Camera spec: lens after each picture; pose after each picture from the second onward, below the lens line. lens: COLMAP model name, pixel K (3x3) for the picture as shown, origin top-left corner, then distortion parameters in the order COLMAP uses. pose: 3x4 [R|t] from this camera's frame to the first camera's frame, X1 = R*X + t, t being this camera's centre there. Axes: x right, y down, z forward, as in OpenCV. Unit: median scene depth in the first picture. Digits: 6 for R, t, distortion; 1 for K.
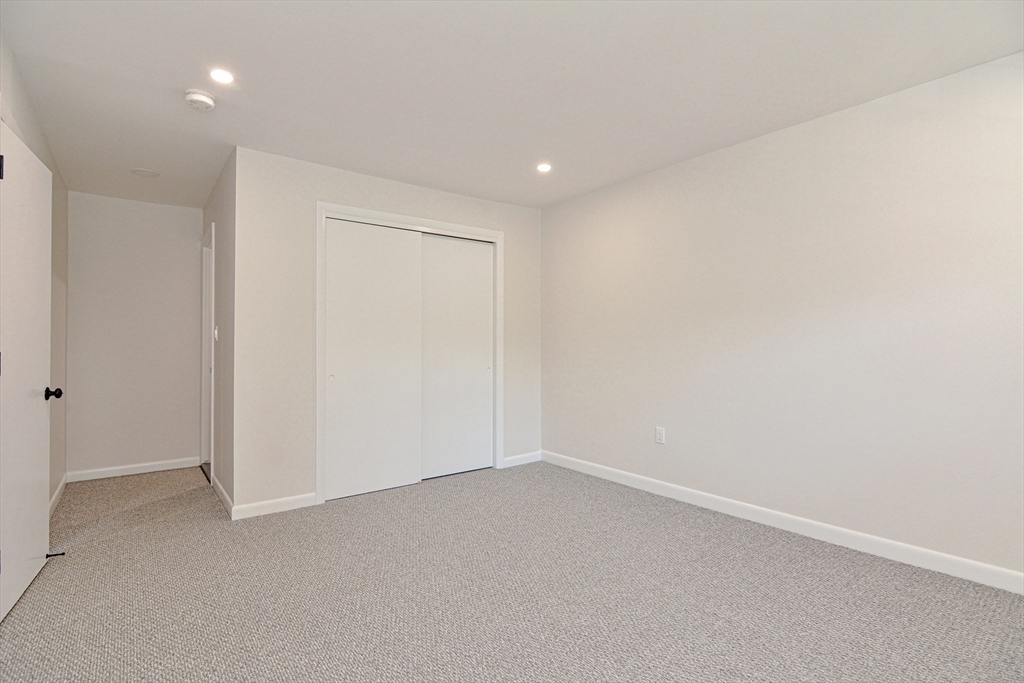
lens RADIAL K [[496.0, 0, 512.7], [0, 496.0, 340.3], [0, 0, 1]] dist [0.001778, -0.010208]
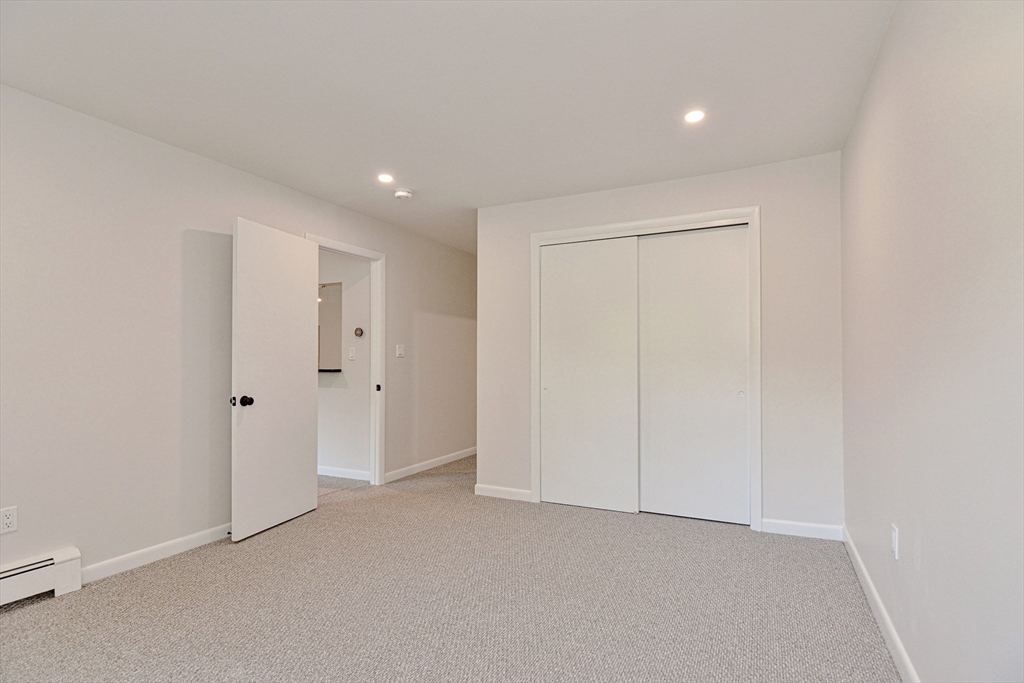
lens RADIAL K [[505.6, 0, 515.7], [0, 505.6, 354.5], [0, 0, 1]] dist [0.000698, -0.000090]
pose [[0.450320, -0.008886, -0.892823, 0.585787], [0.007622, 0.999952, -0.006108, 0.001728], [0.892835, -0.004054, 0.450366, 0.423777]]
